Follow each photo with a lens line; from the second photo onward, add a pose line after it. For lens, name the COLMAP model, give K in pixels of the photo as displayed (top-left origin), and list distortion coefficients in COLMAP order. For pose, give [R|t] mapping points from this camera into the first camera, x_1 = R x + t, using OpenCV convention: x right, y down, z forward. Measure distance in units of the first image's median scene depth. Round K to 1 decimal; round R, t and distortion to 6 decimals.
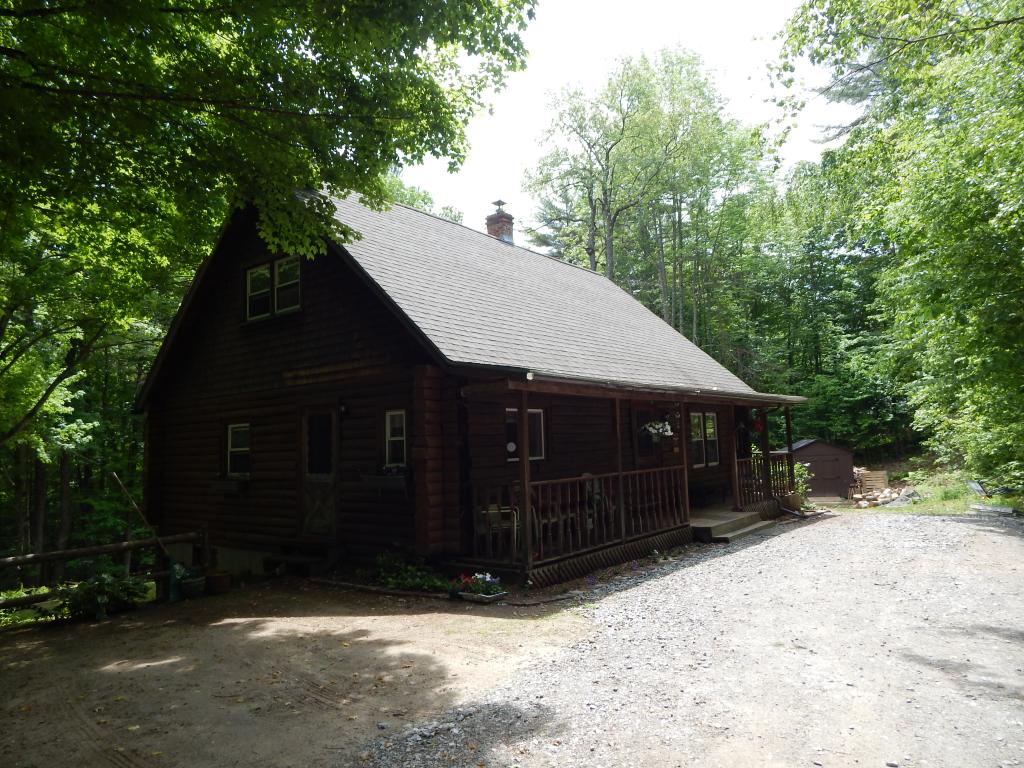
lens RADIAL K [[674.7, 0, 510.2], [0, 674.7, 381.6], [0, 0, 1]] dist [0.004616, -0.009046]
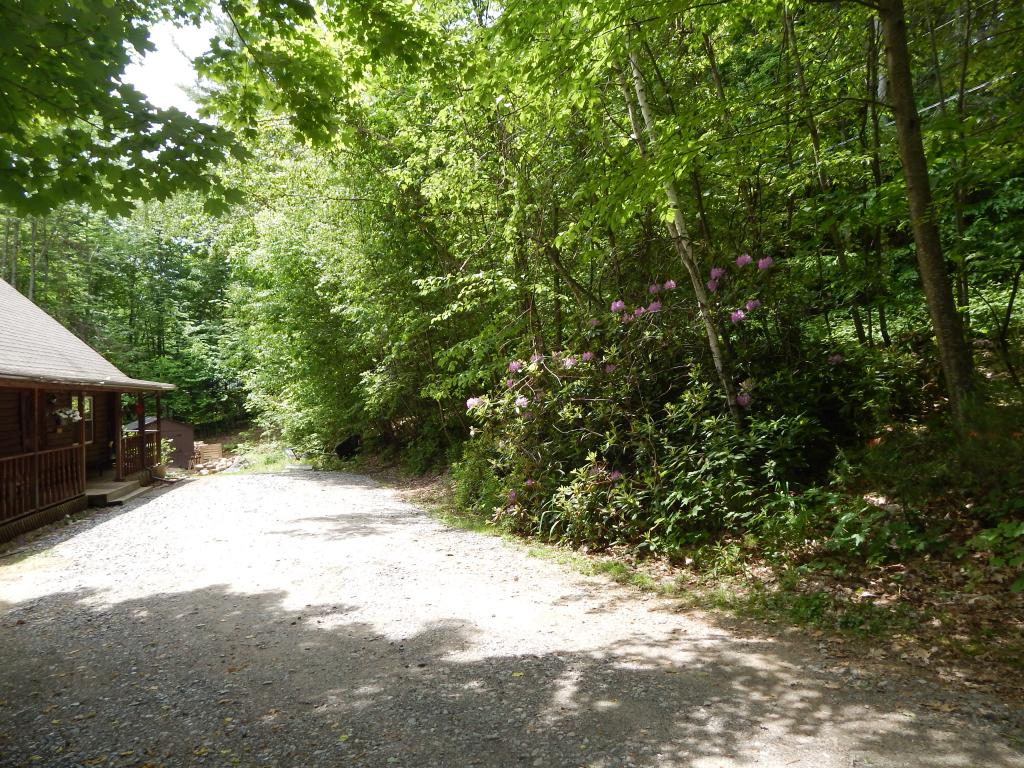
lens RADIAL K [[674.7, 0, 510.2], [0, 674.7, 381.6], [0, 0, 1]] dist [0.004616, -0.009046]
pose [[0.599778, 0.036548, 0.799331, -0.242628], [-0.065975, 0.997814, 0.003882, -0.039101], [-0.797442, -0.055064, 0.600878, -0.296578]]
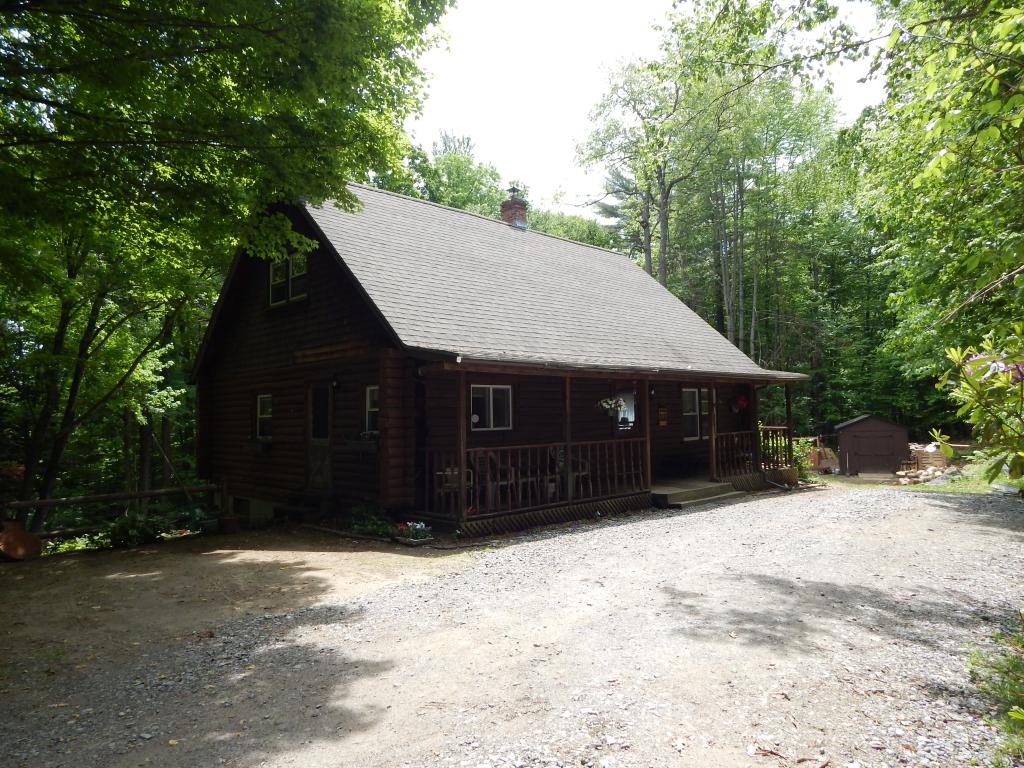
lens RADIAL K [[674.7, 0, 510.2], [0, 674.7, 381.6], [0, 0, 1]] dist [0.004616, -0.009046]
pose [[0.991278, 0.009923, -0.131413, 0.183173], [-0.003971, 0.998957, 0.045477, -0.015686], [0.131727, -0.044558, 0.990284, -0.107550]]
